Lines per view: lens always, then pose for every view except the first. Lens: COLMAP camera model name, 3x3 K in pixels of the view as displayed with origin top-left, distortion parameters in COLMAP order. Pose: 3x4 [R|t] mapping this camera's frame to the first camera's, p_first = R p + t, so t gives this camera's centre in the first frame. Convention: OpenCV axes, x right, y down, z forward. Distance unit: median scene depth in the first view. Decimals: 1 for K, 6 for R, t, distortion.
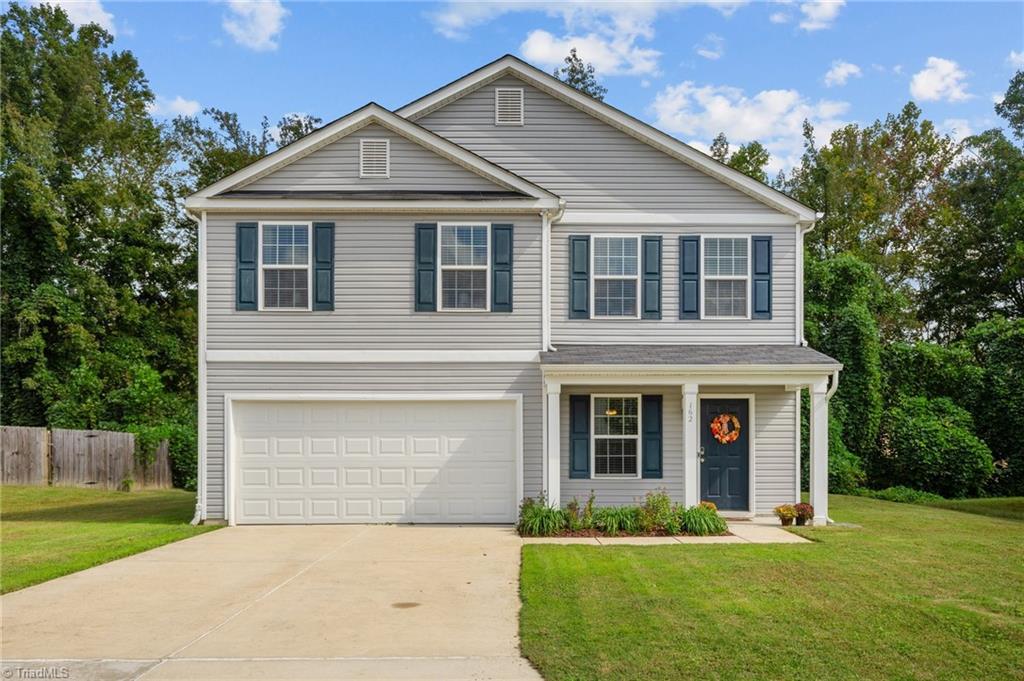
lens RADIAL K [[725.4, 0, 514.6], [0, 725.4, 443.9], [0, 0, 1]] dist [-0.008292, 0.001062]
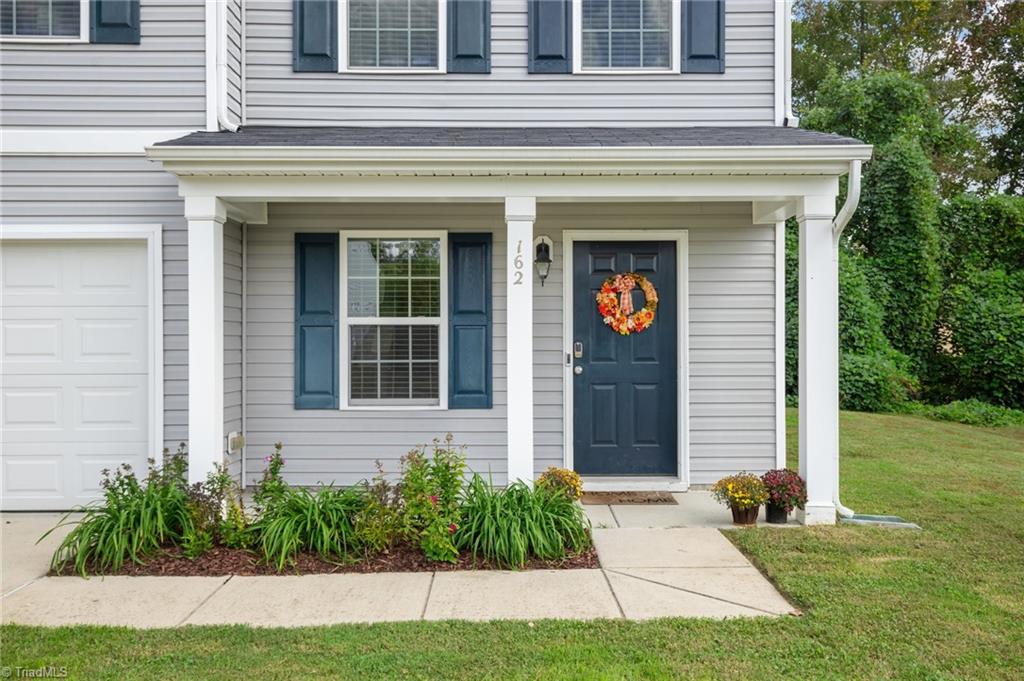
lens RADIAL K [[815.0, 0, 515.5], [0, 815.0, 331.9], [0, 0, 1]] dist [0.001450, 0.021018]
pose [[0.999992, -0.001599, -0.003796, 0.221494], [0.001570, 0.999971, -0.007481, 0.001402], [0.003807, 0.007475, 0.999965, 0.469061]]
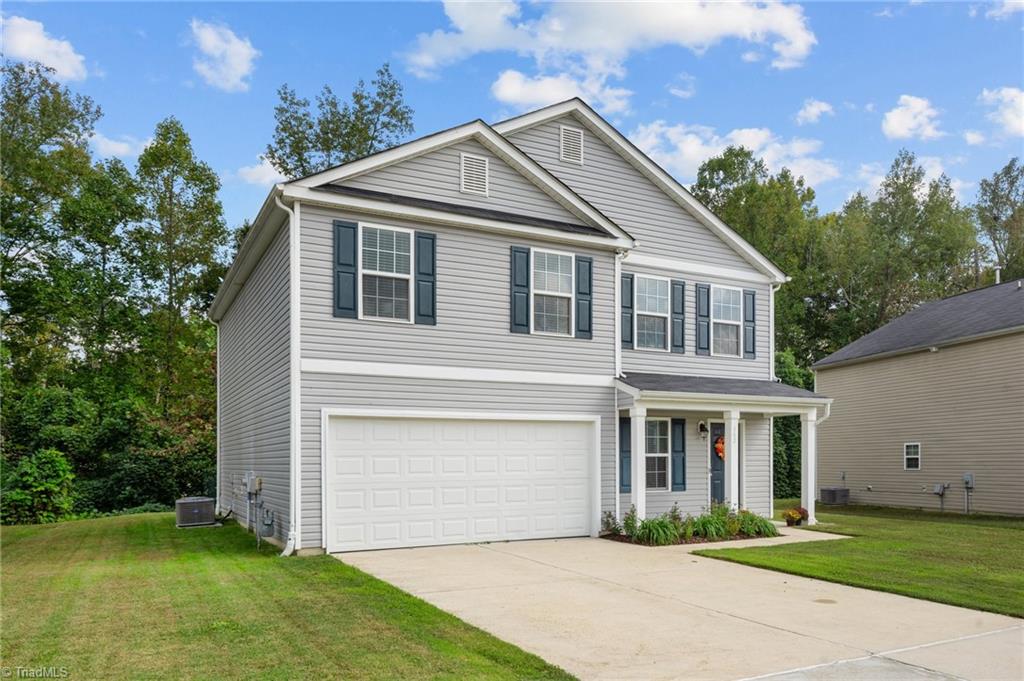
lens RADIAL K [[725.4, 0, 519.9], [0, 725.4, 453.5], [0, 0, 1]] dist [-0.008292, 0.001062]
pose [[0.896046, -0.000253, 0.443961, -0.547738], [0.002723, 0.999984, -0.004925, -0.007411], [-0.443953, 0.005622, 0.896032, 0.081237]]
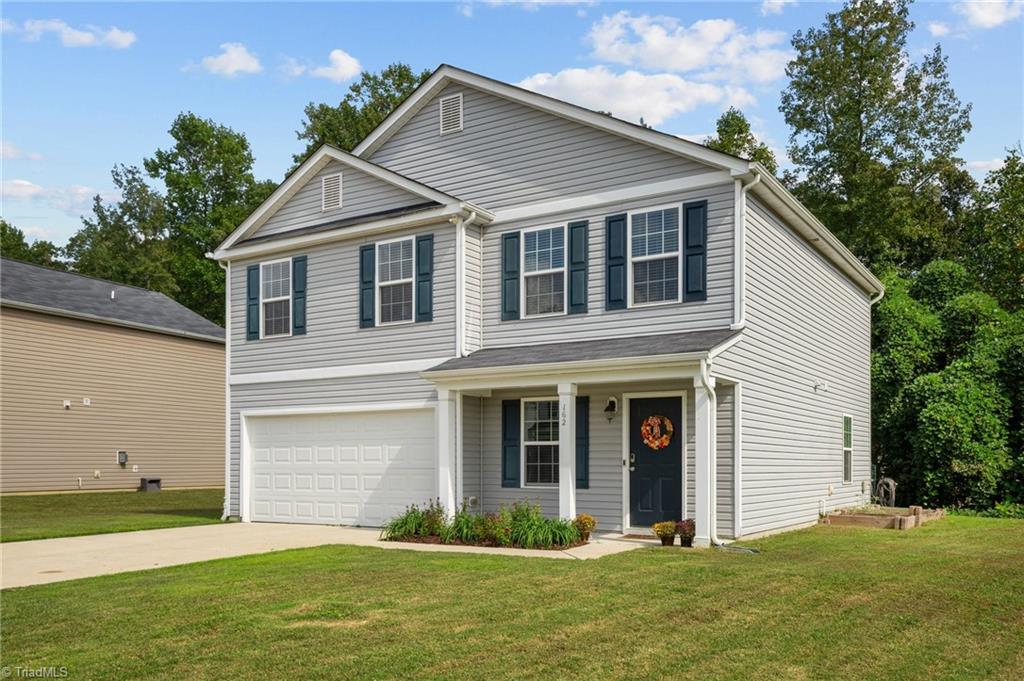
lens RADIAL K [[865.0, 0, 518.2], [0, 865.0, 450.1], [0, 0, 1]] dist [0.002070, 0.011073]
pose [[0.839967, -0.007295, -0.542589, 0.714120], [0.000798, 0.999925, -0.012209, 0.012370], [0.542637, 0.009822, 0.839910, 0.051193]]
